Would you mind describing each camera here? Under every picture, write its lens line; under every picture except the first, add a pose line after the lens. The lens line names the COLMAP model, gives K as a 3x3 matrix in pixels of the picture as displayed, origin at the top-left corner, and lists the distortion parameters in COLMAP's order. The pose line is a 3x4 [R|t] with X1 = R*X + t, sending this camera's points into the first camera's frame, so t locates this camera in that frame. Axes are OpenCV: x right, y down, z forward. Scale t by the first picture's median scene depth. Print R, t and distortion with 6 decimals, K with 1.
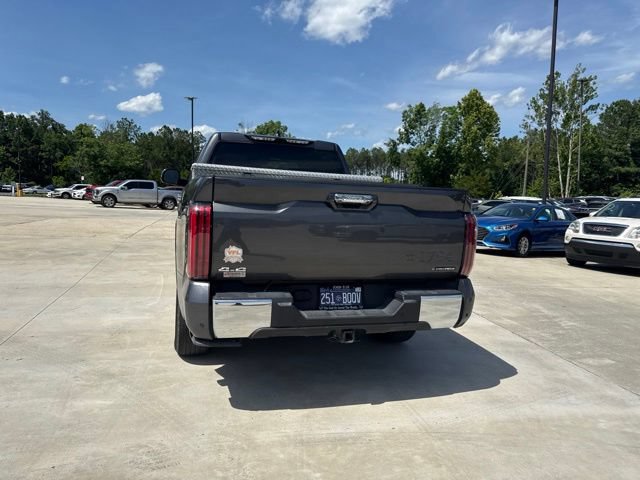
lens RADIAL K [[449.8, 0, 322.0], [0, 449.8, 241.5], [0, 0, 1]] dist [0.046162, -0.063808]
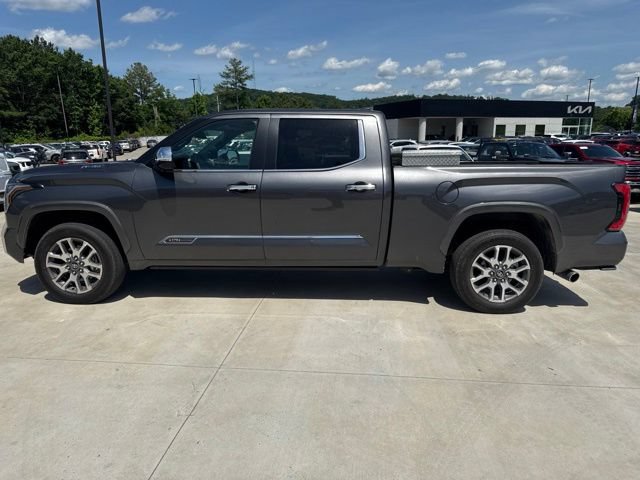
lens RADIAL K [[451.6, 0, 322.8], [0, 451.6, 241.7], [0, 0, 1]] dist [0.038119, -0.051819]
pose [[0.329603, -0.228752, 0.915988, -1.562901], [0.115667, 0.972679, 0.201288, -0.242603], [-0.937007, 0.039605, 0.347057, 1.046183]]
